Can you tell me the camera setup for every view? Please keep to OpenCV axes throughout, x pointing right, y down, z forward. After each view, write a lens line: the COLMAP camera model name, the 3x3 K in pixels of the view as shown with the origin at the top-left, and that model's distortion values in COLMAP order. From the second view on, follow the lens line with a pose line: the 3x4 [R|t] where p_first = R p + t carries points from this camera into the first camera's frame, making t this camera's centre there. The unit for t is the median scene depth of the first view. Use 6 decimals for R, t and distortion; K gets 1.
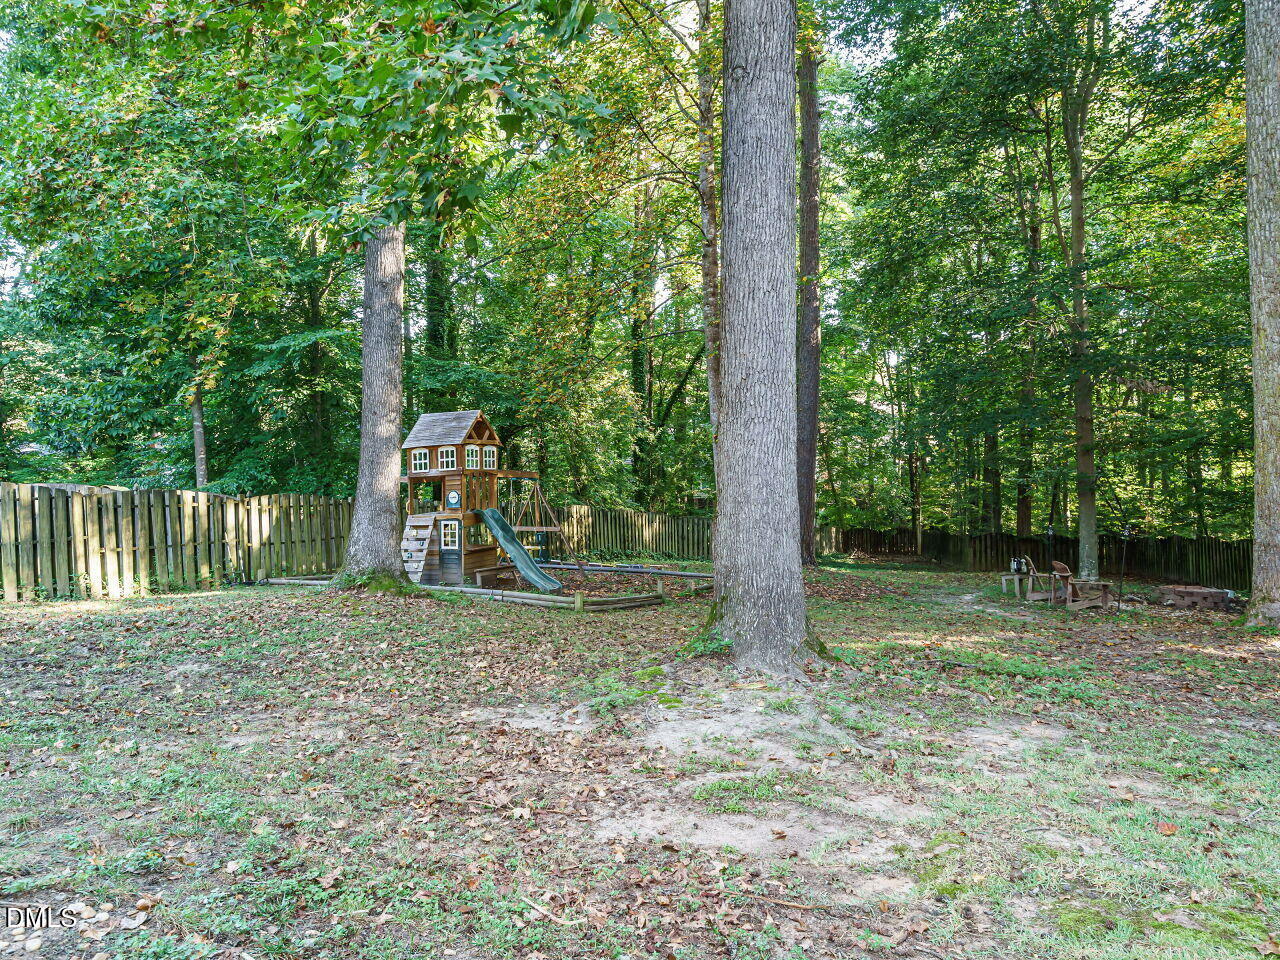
lens RADIAL K [[737.1, 0, 640.0], [0, 737.1, 480.0], [0, 0, 1]] dist [-0.000832, 0.001967]
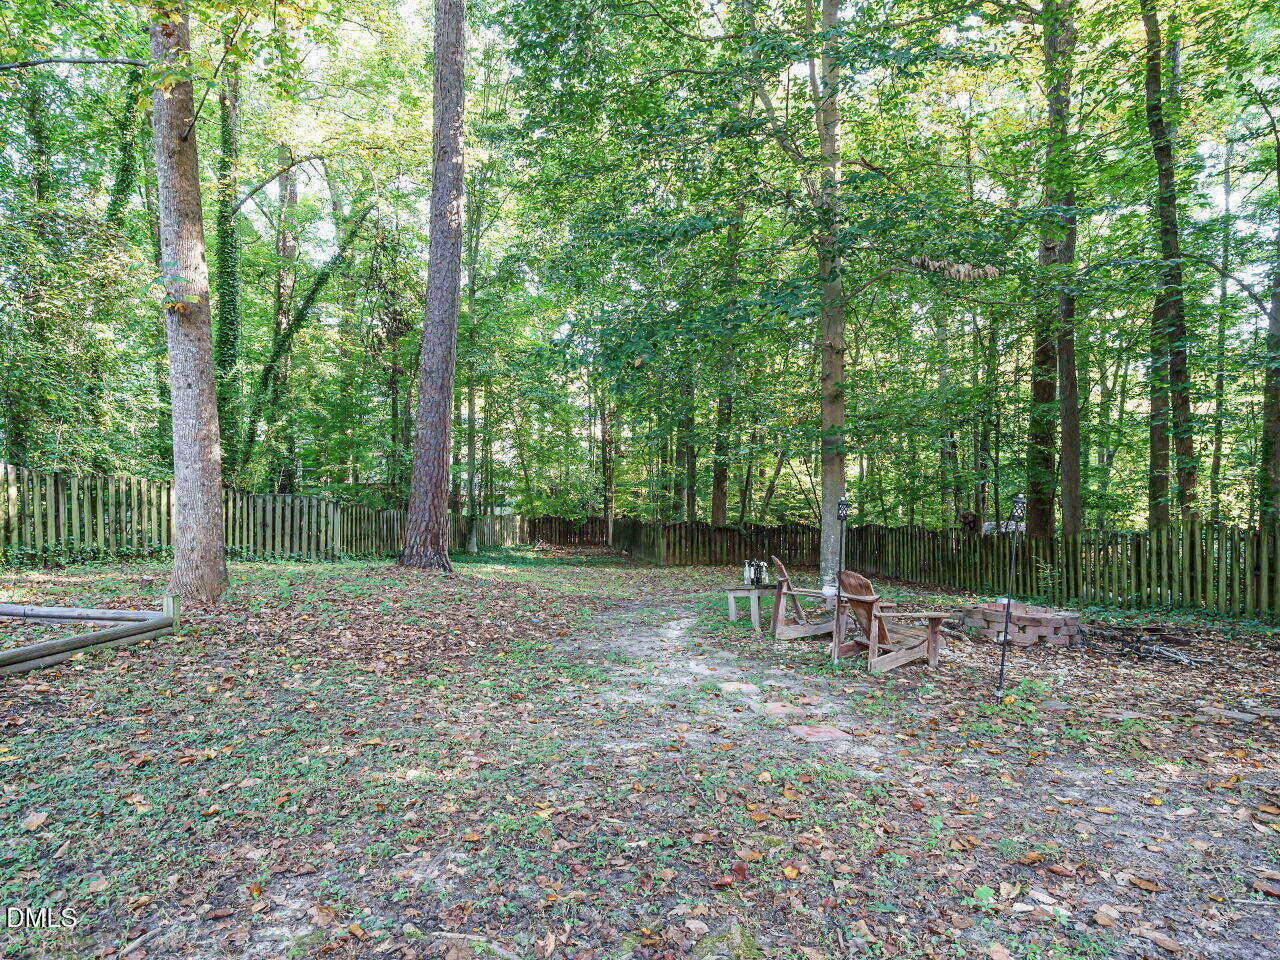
lens RADIAL K [[677.1, 0, 641.9], [0, 677.1, 457.8], [0, 0, 1]] dist [0.000705, 0.001444]
pose [[0.920856, 0.041778, 0.387657, 0.107645], [-0.031805, 0.998978, -0.032108, 0.022454], [-0.388602, 0.017238, 0.921244, 0.262665]]
